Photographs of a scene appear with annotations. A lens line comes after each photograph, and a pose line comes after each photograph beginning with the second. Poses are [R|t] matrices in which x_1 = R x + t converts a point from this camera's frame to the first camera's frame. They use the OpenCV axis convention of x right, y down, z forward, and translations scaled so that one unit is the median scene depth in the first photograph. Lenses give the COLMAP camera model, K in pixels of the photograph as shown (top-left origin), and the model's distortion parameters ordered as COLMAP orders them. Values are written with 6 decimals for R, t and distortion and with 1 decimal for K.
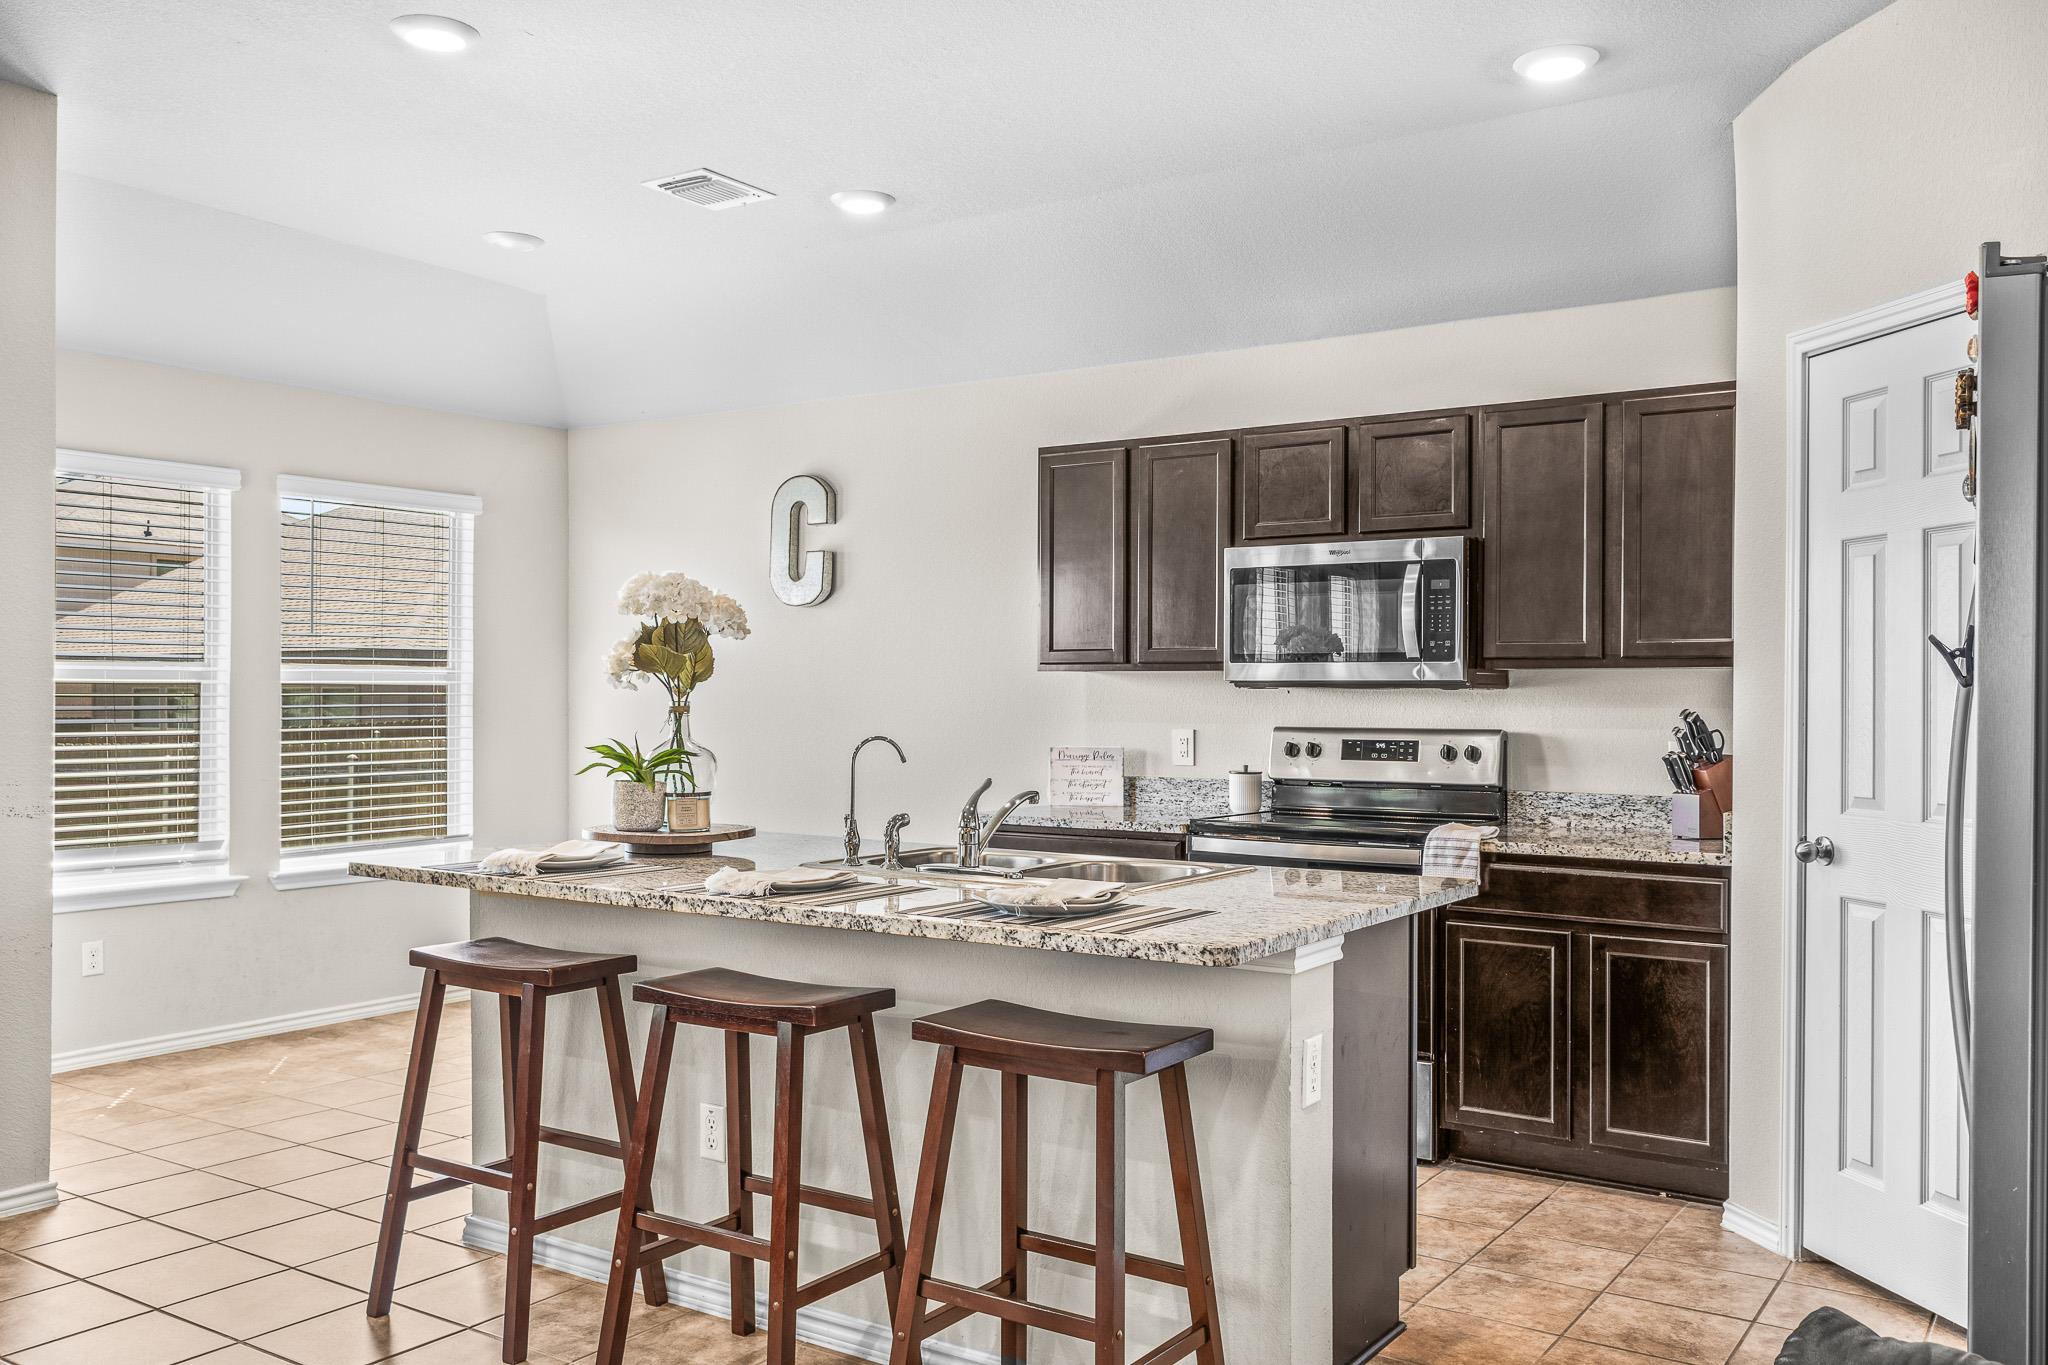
lens RADIAL K [[1672.2, 0, 1024.2], [0, 1672.2, 709.1], [0, 0, 1]] dist [0.010521, -0.006029]
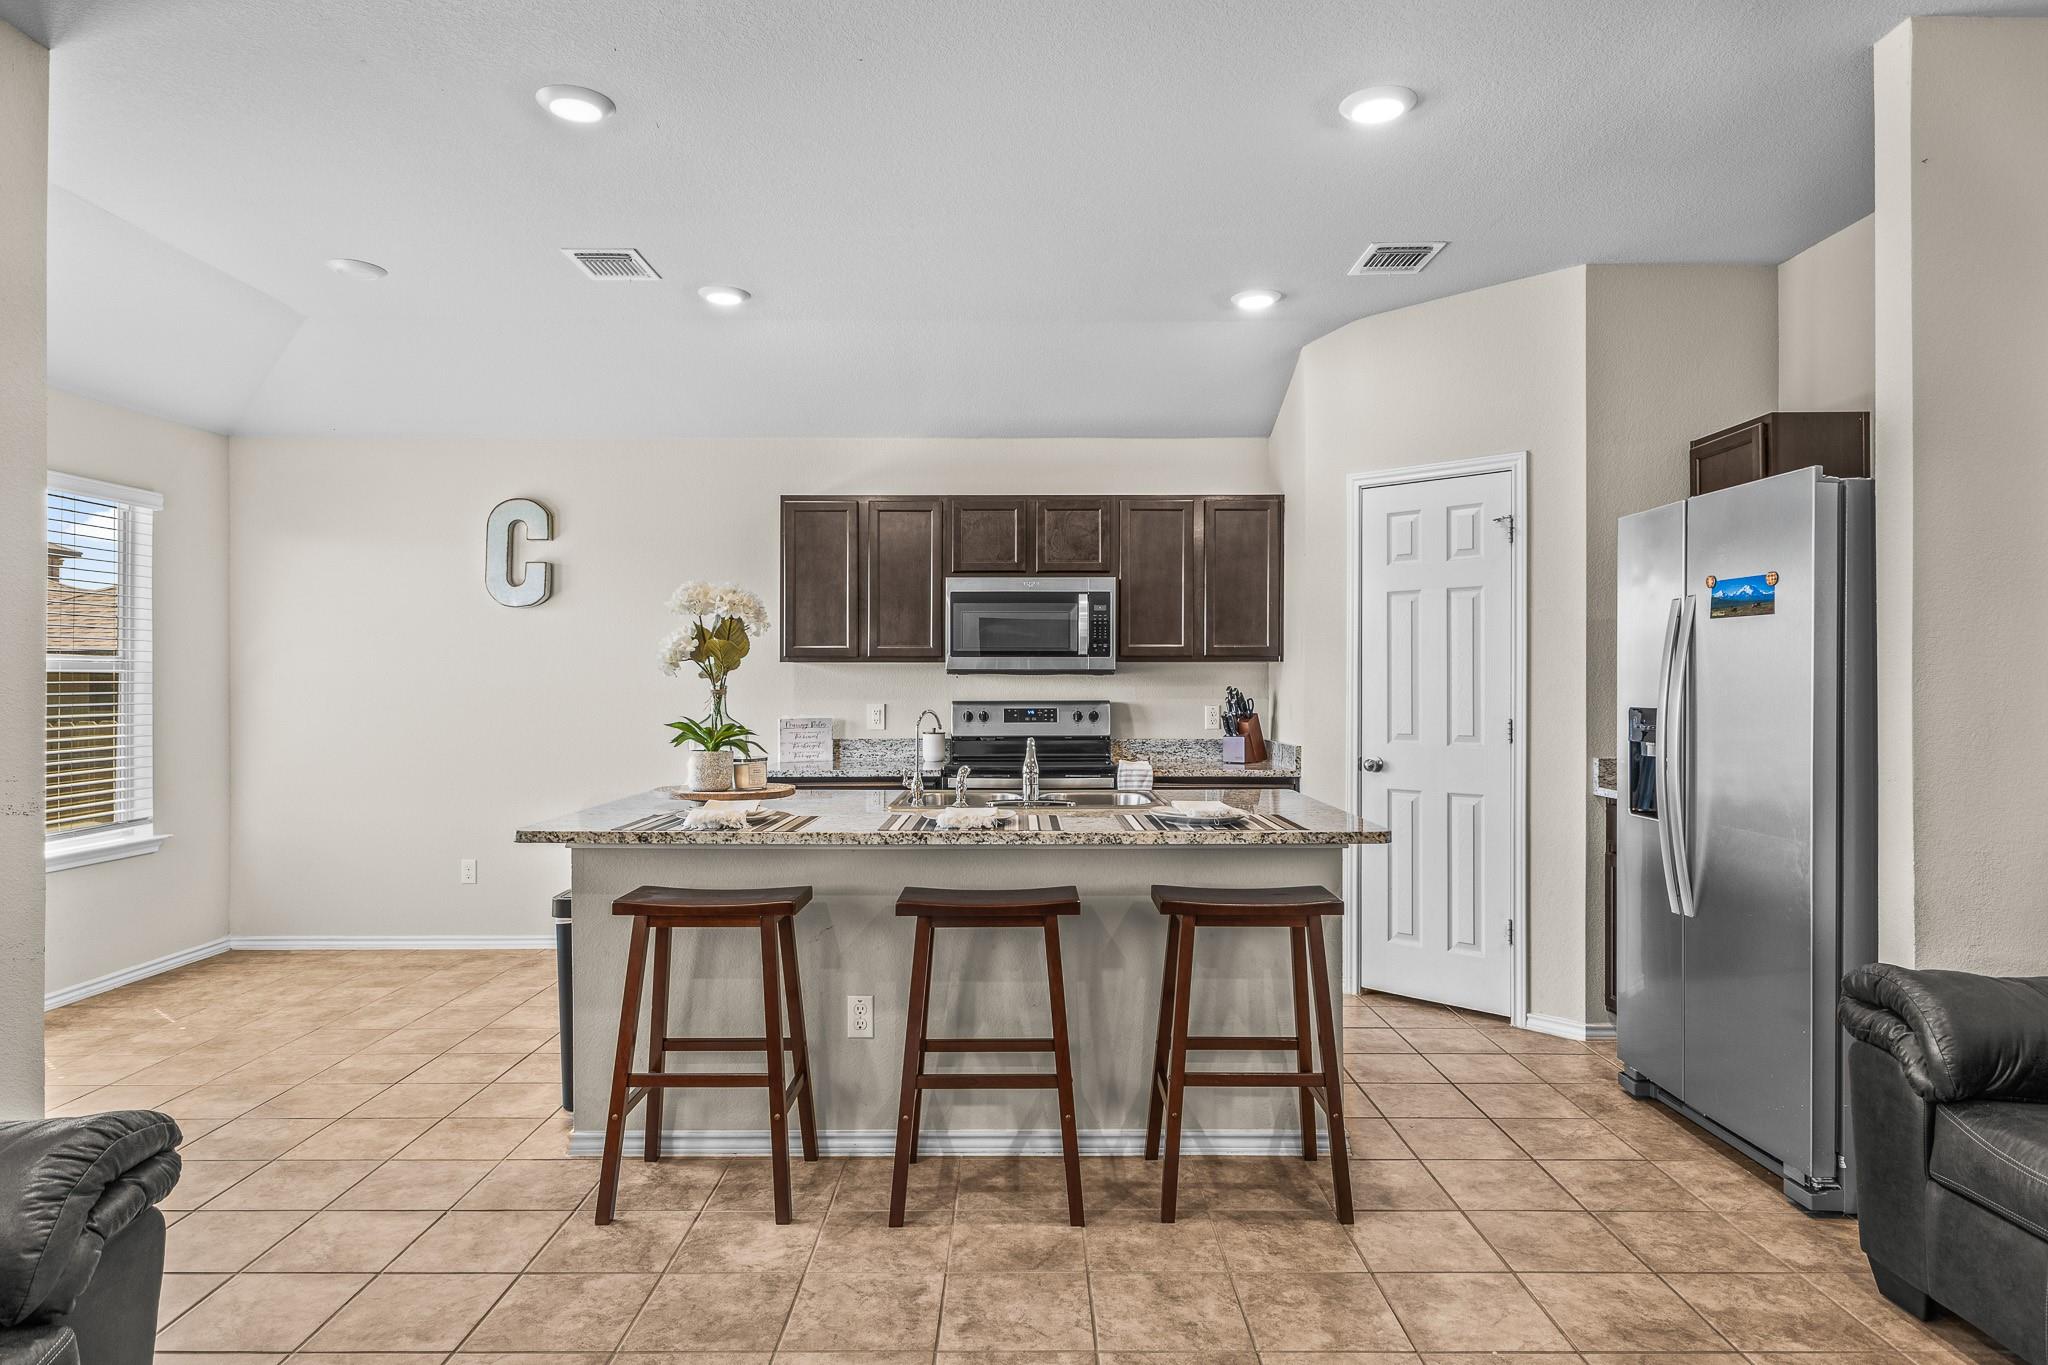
lens RADIAL K [[1196.3, 0, 1022.6], [0, 1196.3, 692.0], [0, 0, 1]] dist [0.010277, -0.000117]
pose [[0.830295, -0.009469, 0.557244, -0.437007], [0.008498, 0.999955, 0.004330, -0.001664], [-0.557259, 0.001140, 0.830338, 0.115648]]
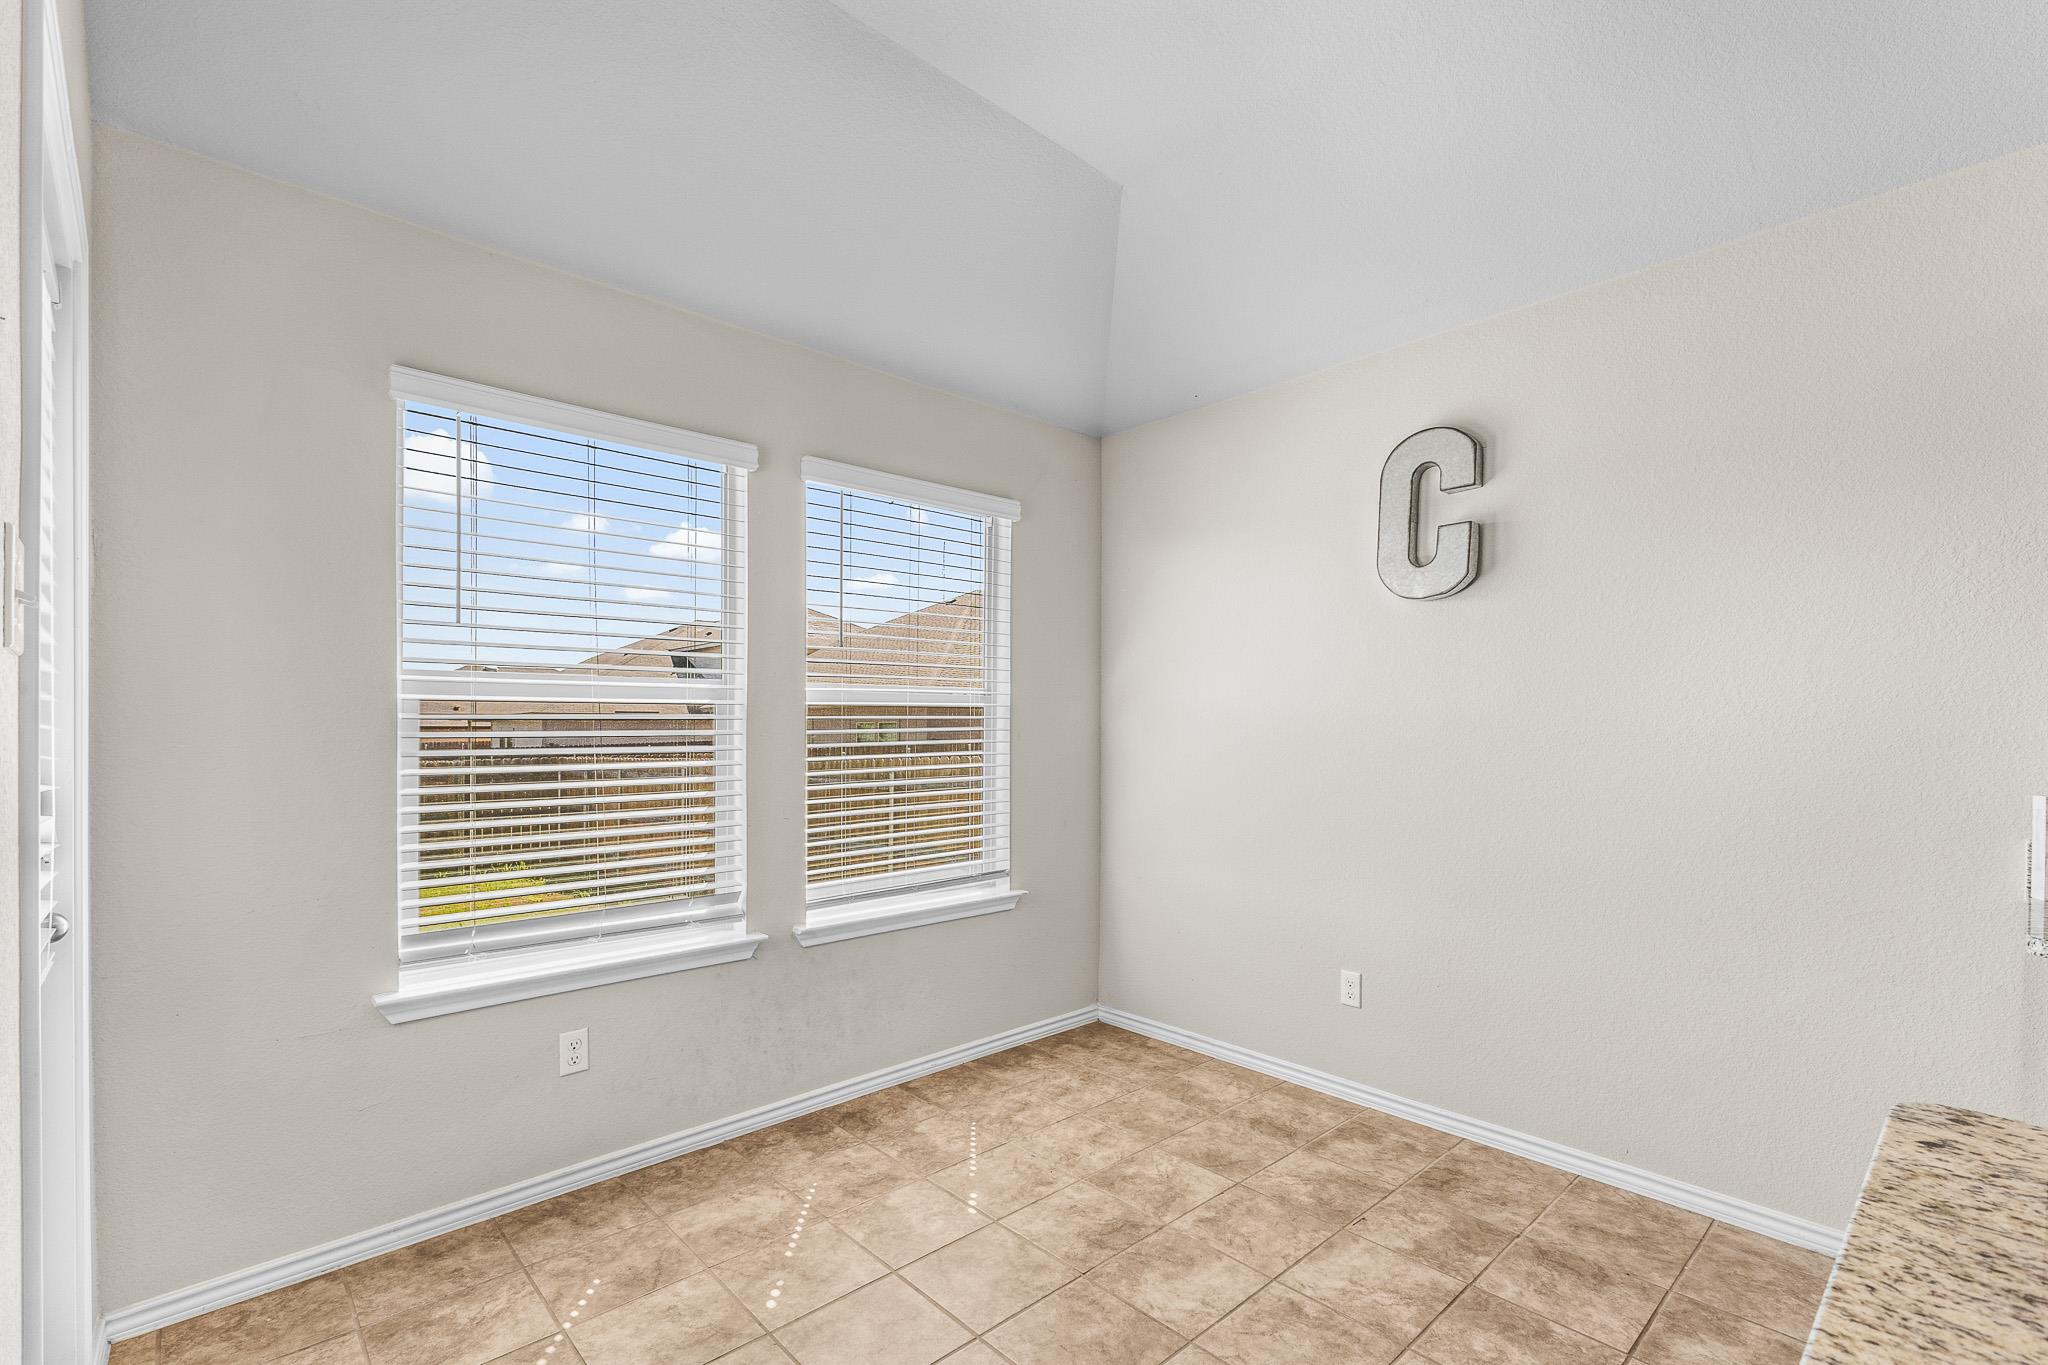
lens RADIAL K [[899.7, 0, 1036.0], [0, 899.7, 739.9], [0, 0, 1]] dist [0.011391, -0.003550]
pose [[0.973826, -0.000758, -0.227295, -0.299439], [0.002591, 0.999966, 0.007765, 0.000196], [0.227282, -0.008151, 0.973795, 0.768725]]
